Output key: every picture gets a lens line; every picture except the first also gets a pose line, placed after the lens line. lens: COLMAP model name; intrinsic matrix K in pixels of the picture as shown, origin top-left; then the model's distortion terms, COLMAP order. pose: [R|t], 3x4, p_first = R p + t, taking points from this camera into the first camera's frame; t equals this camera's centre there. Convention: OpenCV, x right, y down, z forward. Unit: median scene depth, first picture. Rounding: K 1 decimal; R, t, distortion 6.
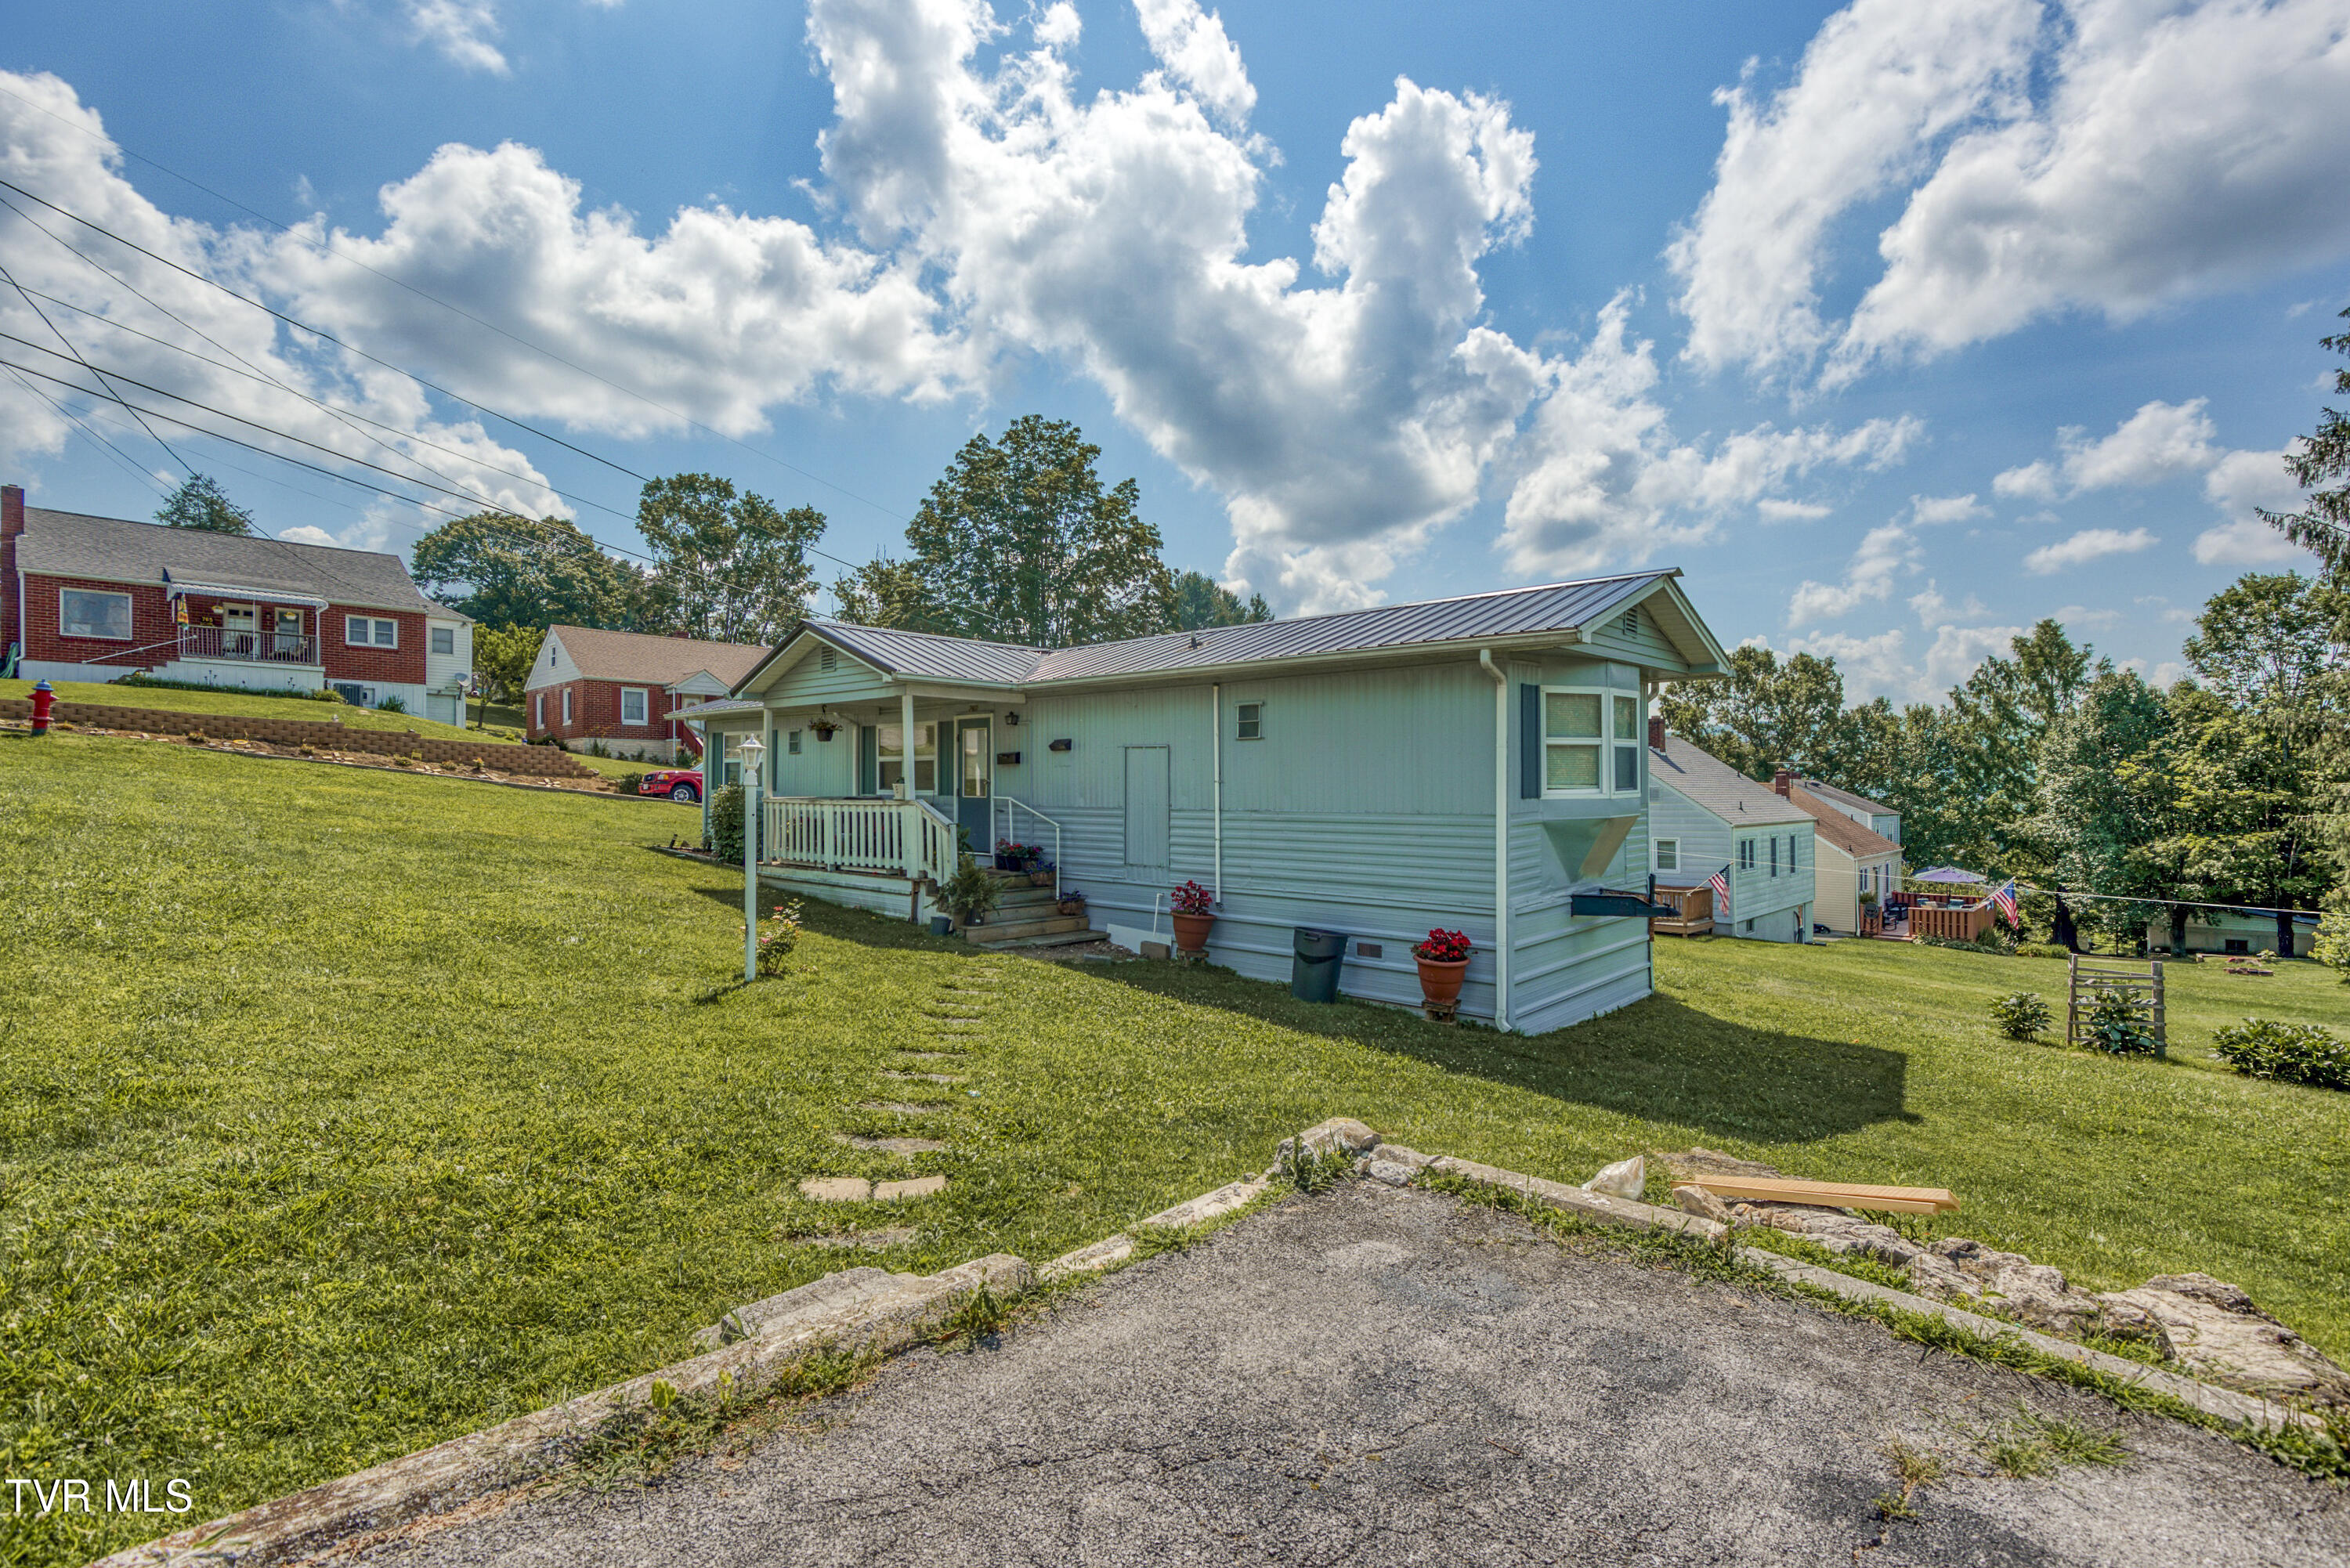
lens RADIAL K [[1084.4, 0, 1169.8], [0, 1084.4, 786.2], [0, 0, 1]] dist [-0.007949, -0.007353]
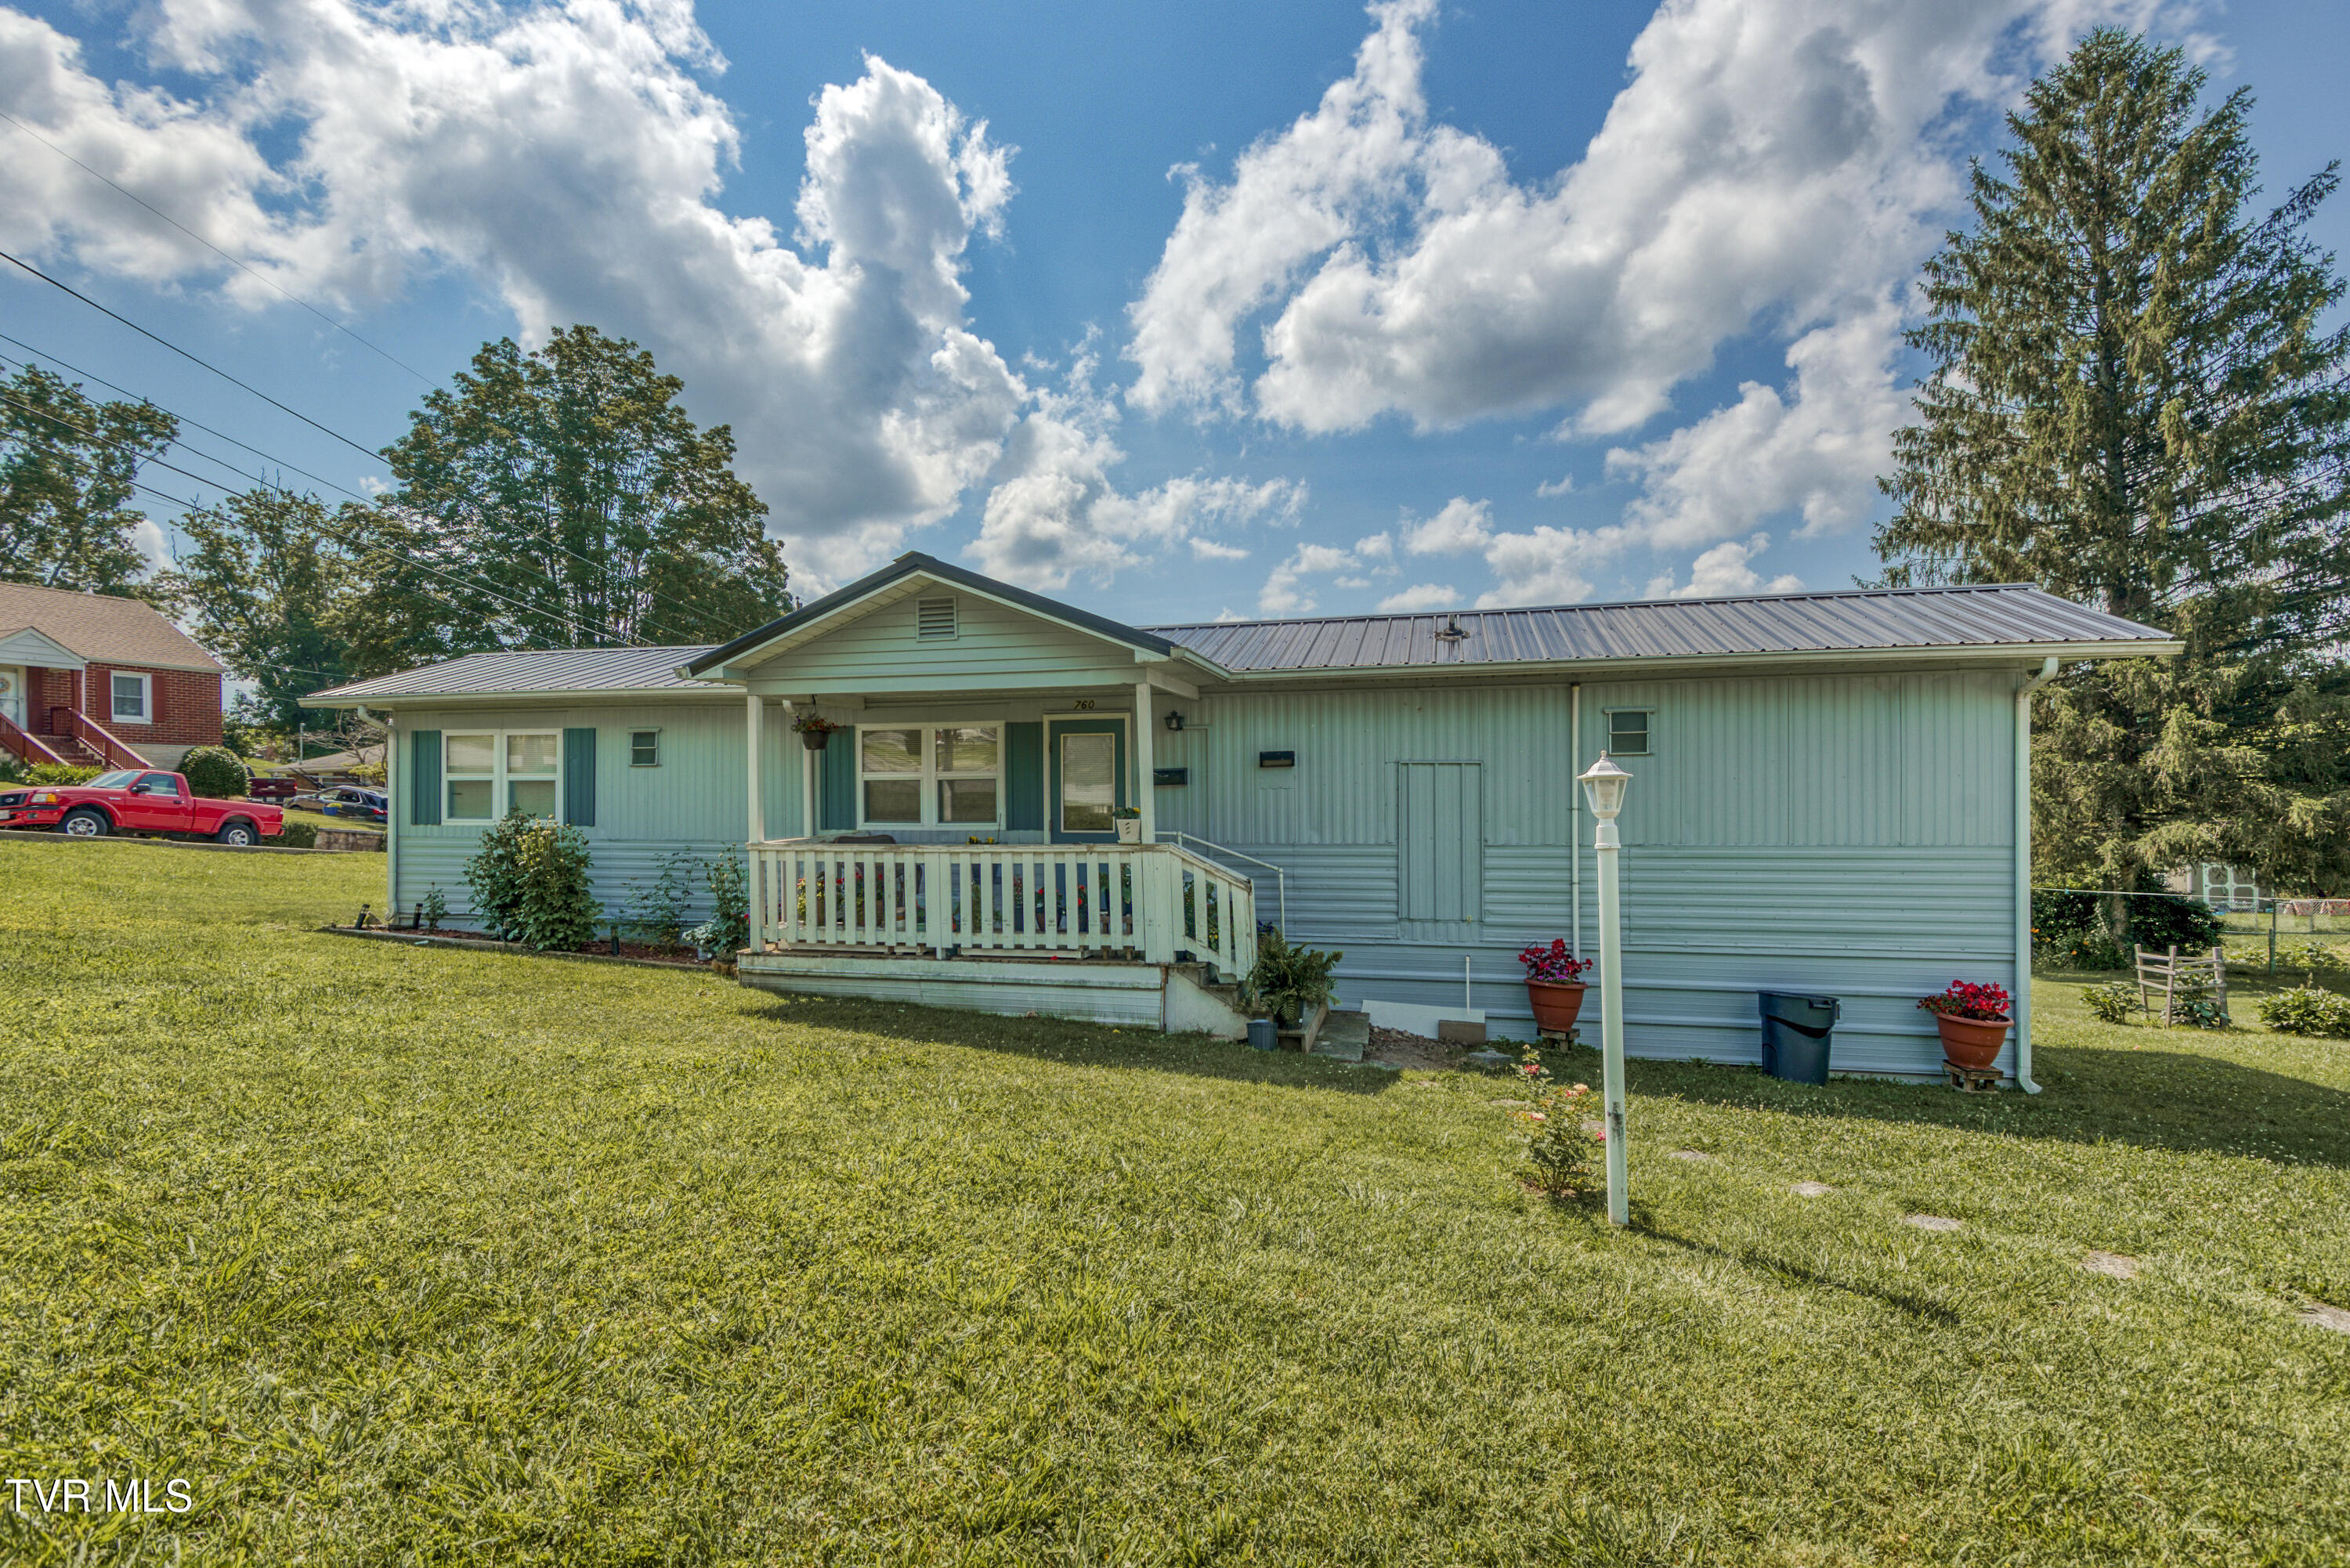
lens RADIAL K [[1084.4, 0, 1194.8], [0, 1084.4, 795.9], [0, 0, 1]] dist [-0.007949, -0.007353]
pose [[0.869522, -0.009953, 0.493794, -0.127944], [0.007685, 0.999949, 0.006623, -0.004654], [-0.493834, -0.001964, 0.869554, 0.100857]]
